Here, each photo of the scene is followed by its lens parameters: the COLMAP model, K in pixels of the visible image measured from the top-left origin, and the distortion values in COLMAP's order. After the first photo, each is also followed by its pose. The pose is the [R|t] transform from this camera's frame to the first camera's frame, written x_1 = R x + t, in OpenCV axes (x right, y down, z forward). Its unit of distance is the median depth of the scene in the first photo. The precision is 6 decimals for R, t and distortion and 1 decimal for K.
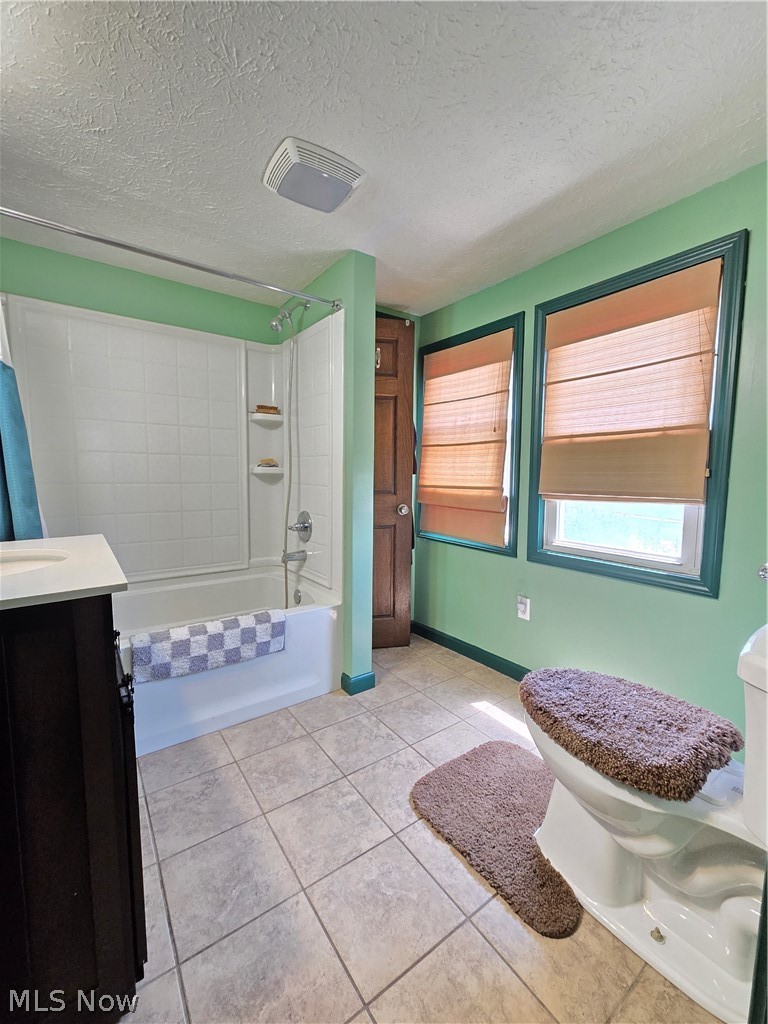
lens RADIAL K [[420.8, 0, 388.6], [0, 420.8, 509.3], [0, 0, 1]] dist [-0.000768, -0.000453]
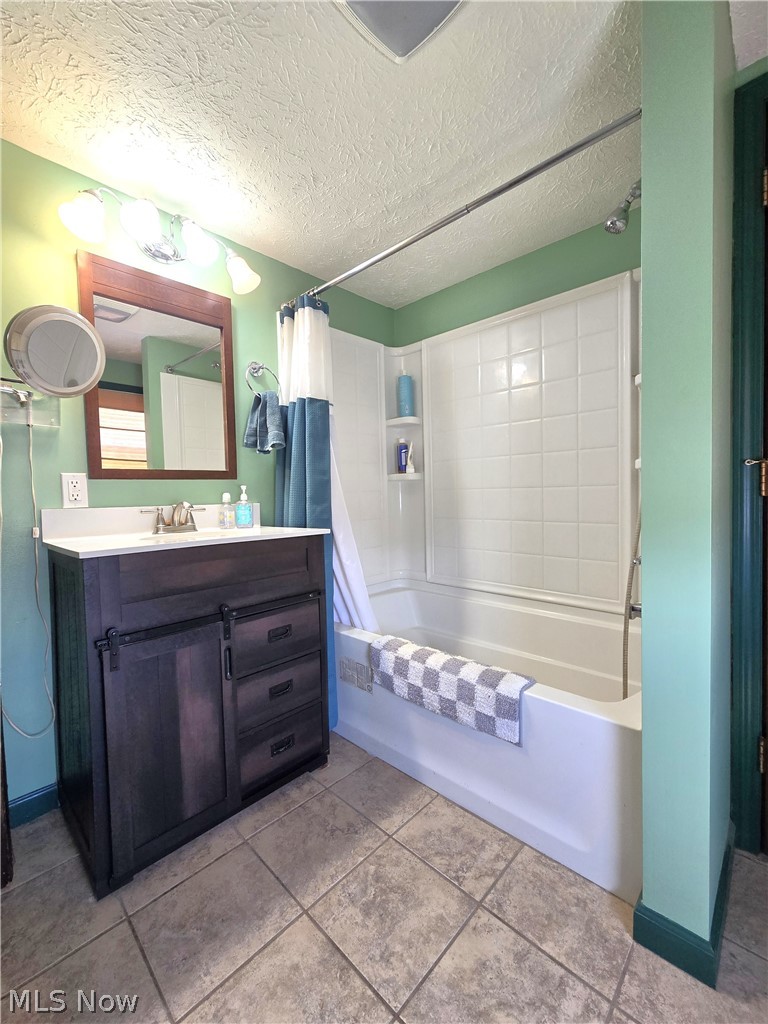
lens RADIAL K [[420.8, 0, 388.6], [0, 420.8, 509.3], [0, 0, 1]] dist [-0.000768, -0.000453]
pose [[0.183070, 0.019010, -0.982916, 0.355980], [-0.065342, 0.997837, 0.007128, -0.008541], [0.980926, 0.062921, 0.183916, 0.747207]]
